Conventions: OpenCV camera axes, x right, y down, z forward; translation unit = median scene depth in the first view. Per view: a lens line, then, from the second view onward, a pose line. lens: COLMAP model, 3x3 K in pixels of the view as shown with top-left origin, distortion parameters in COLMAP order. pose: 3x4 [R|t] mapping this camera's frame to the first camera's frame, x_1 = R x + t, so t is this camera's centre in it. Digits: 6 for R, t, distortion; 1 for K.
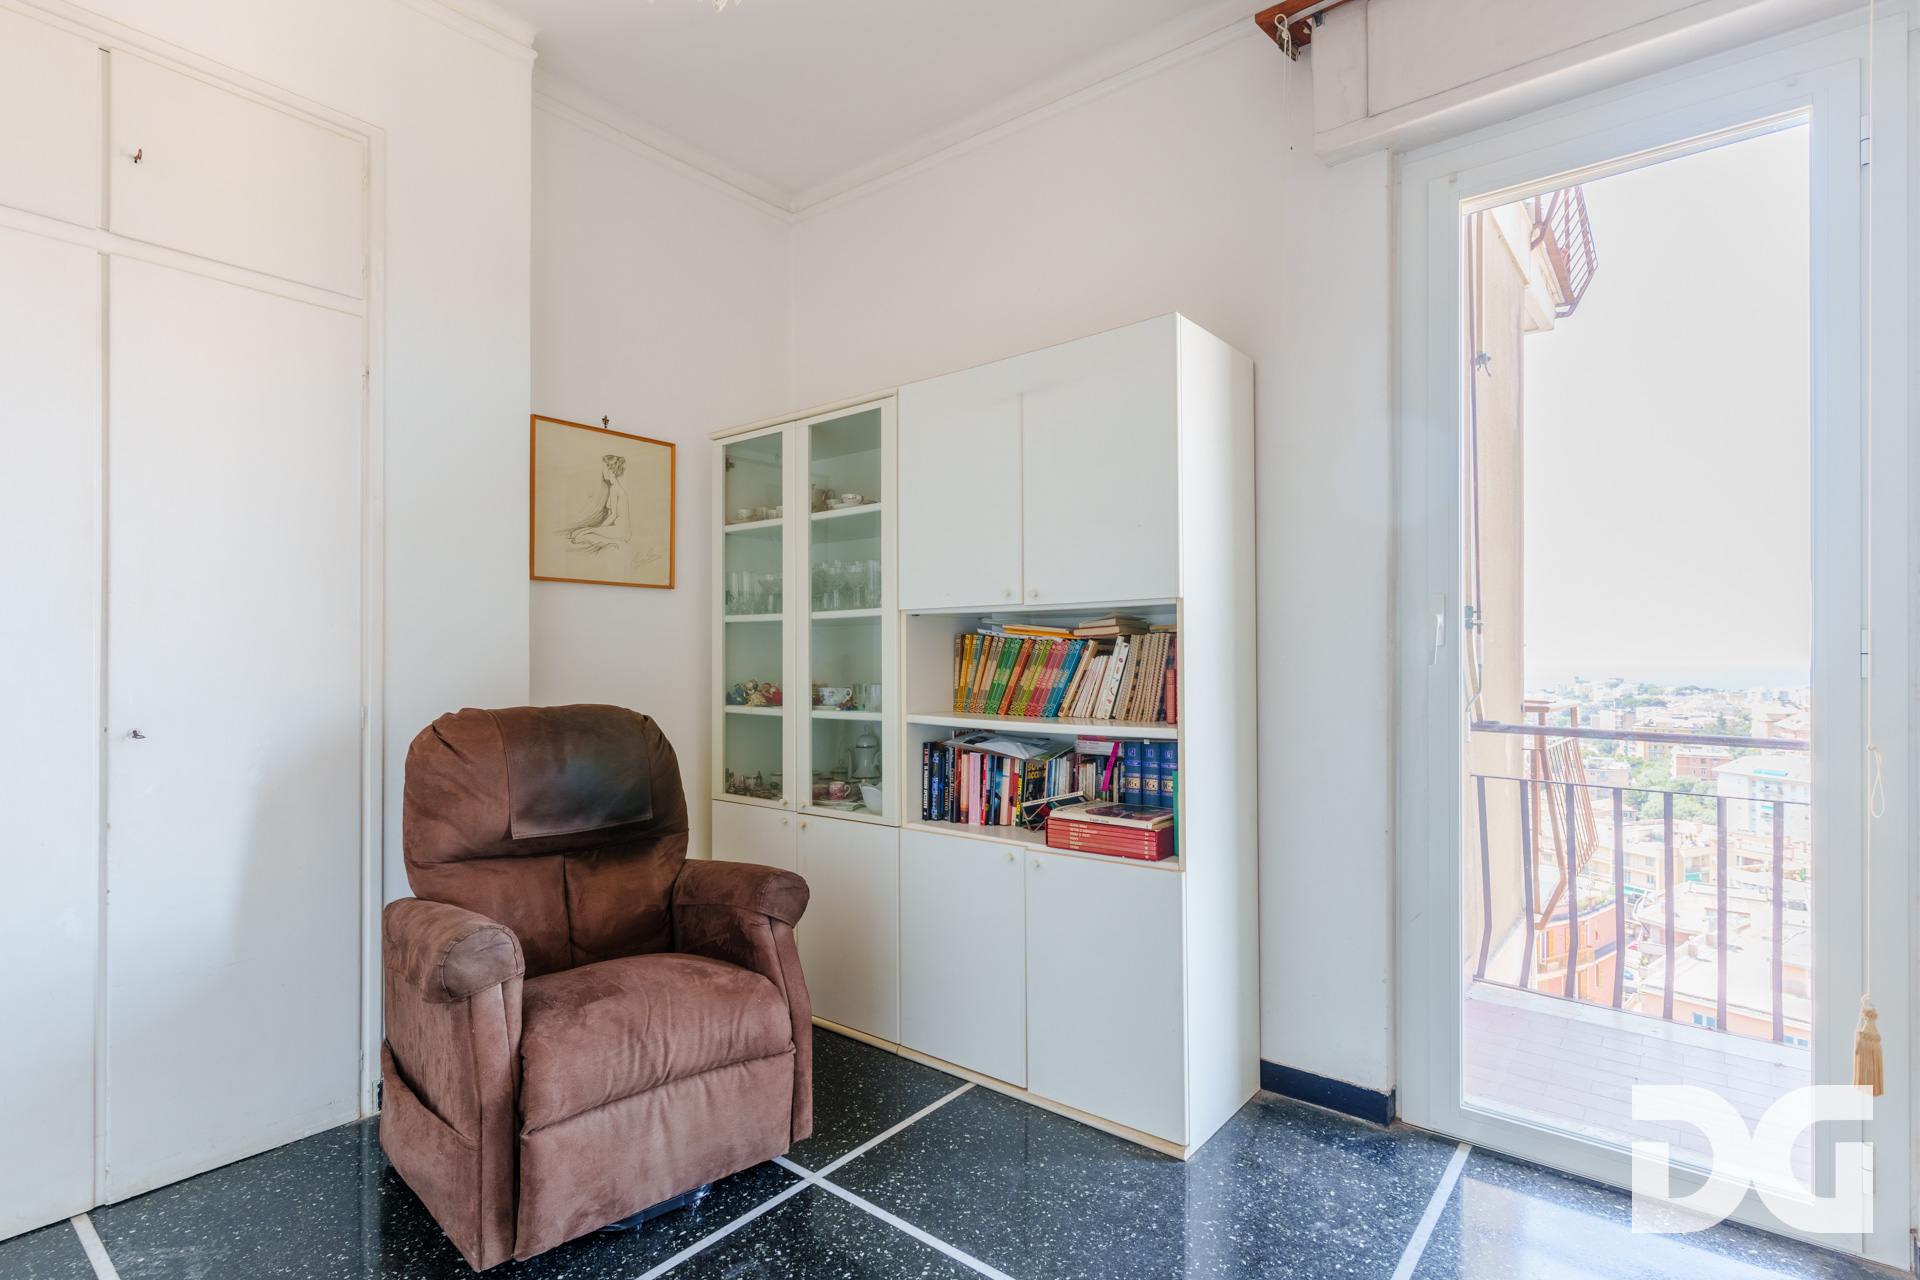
lens RADIAL K [[927.3, 0, 914.6], [0, 927.3, 660.2], [0, 0, 1]] dist [0.001057, 0.000375]
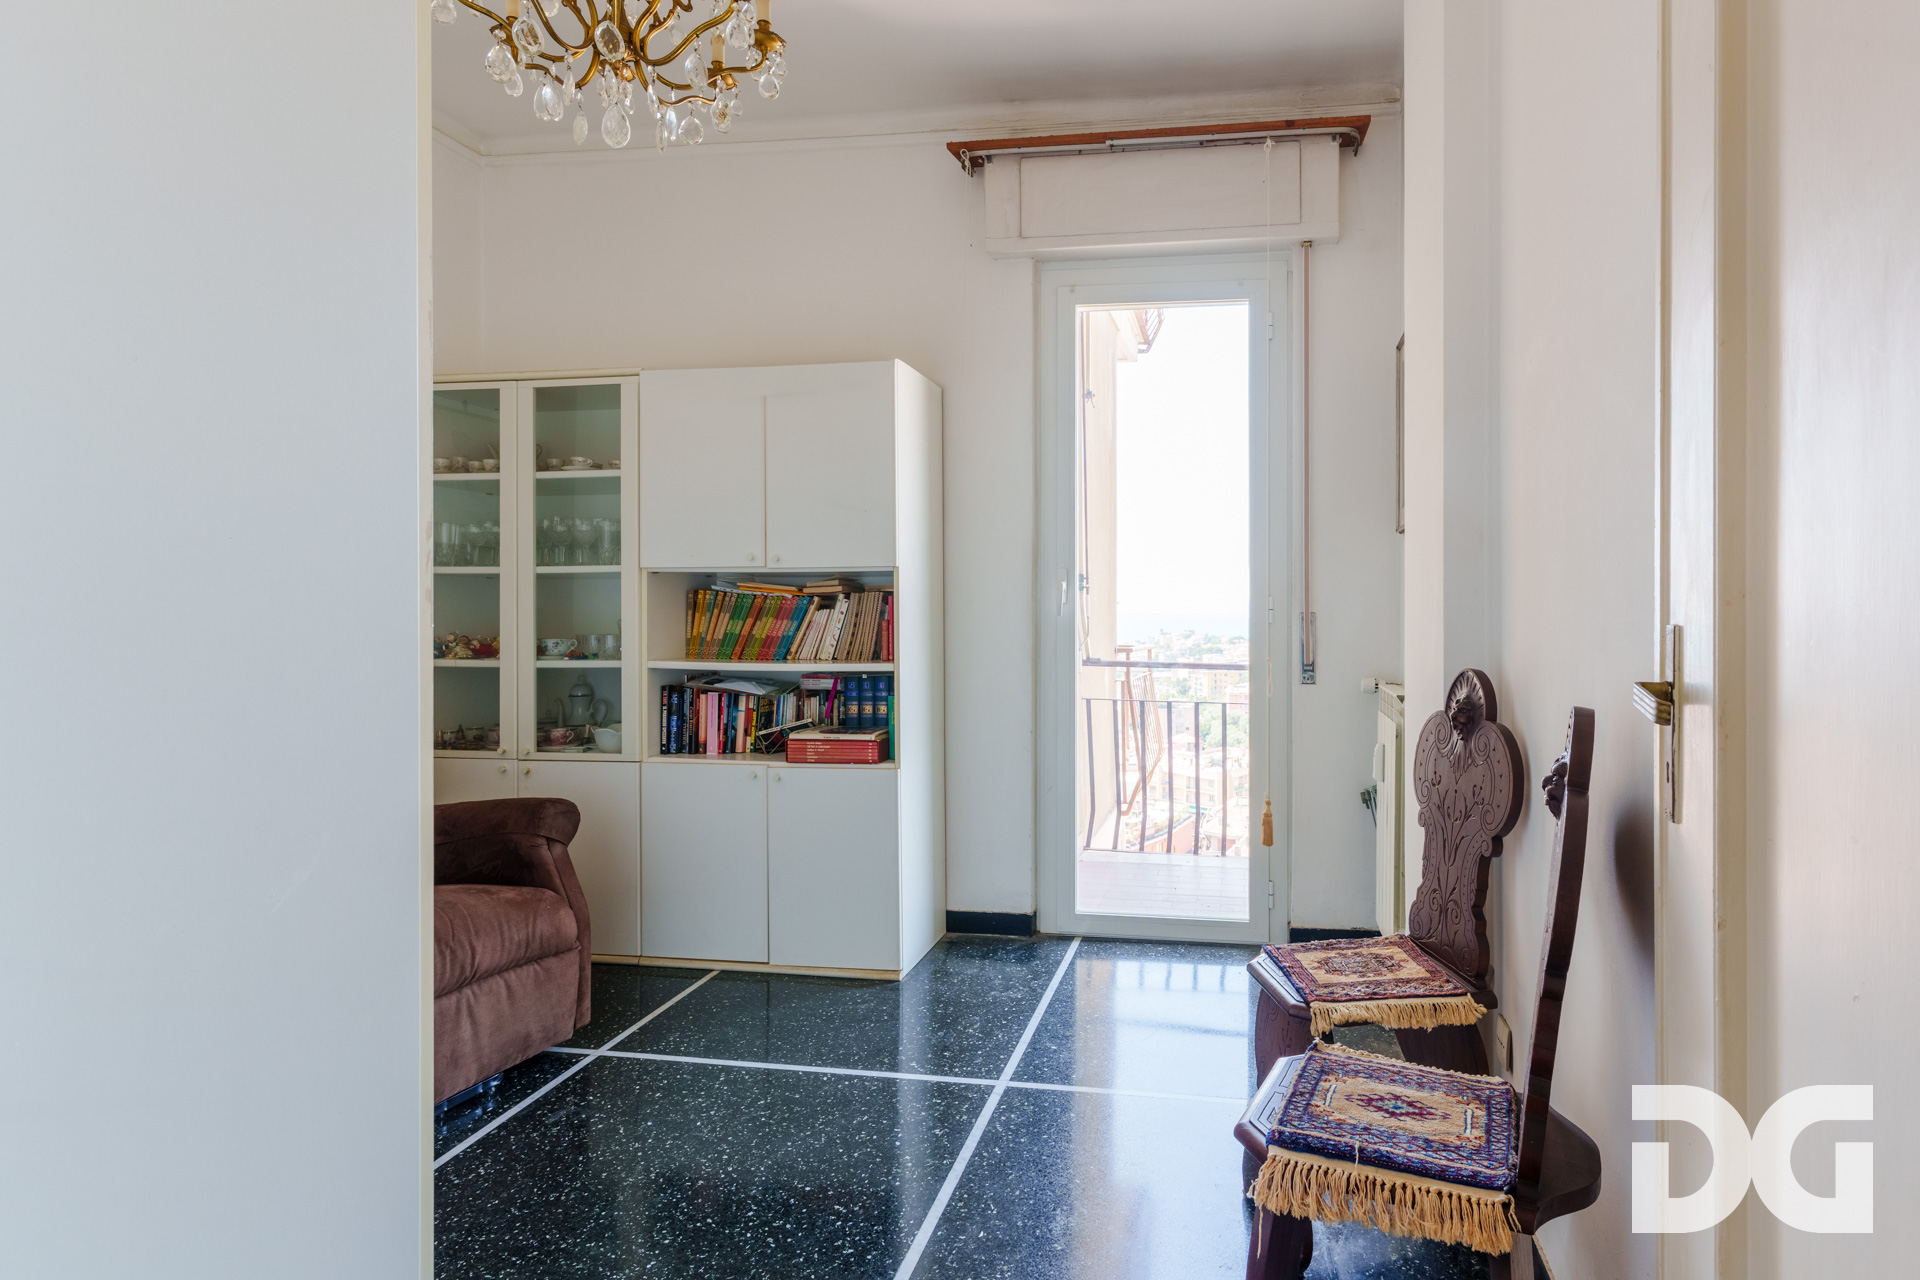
lens RADIAL K [[930.3, 0, 953.7], [0, 930.3, 613.0], [0, 0, 1]] dist [-0.001731, 0.000076]
pose [[0.920108, 0.001102, 0.391663, -0.127594], [-0.001152, 0.999999, -0.000106, 0.000234], [-0.391663, -0.000353, 0.920109, -0.213467]]
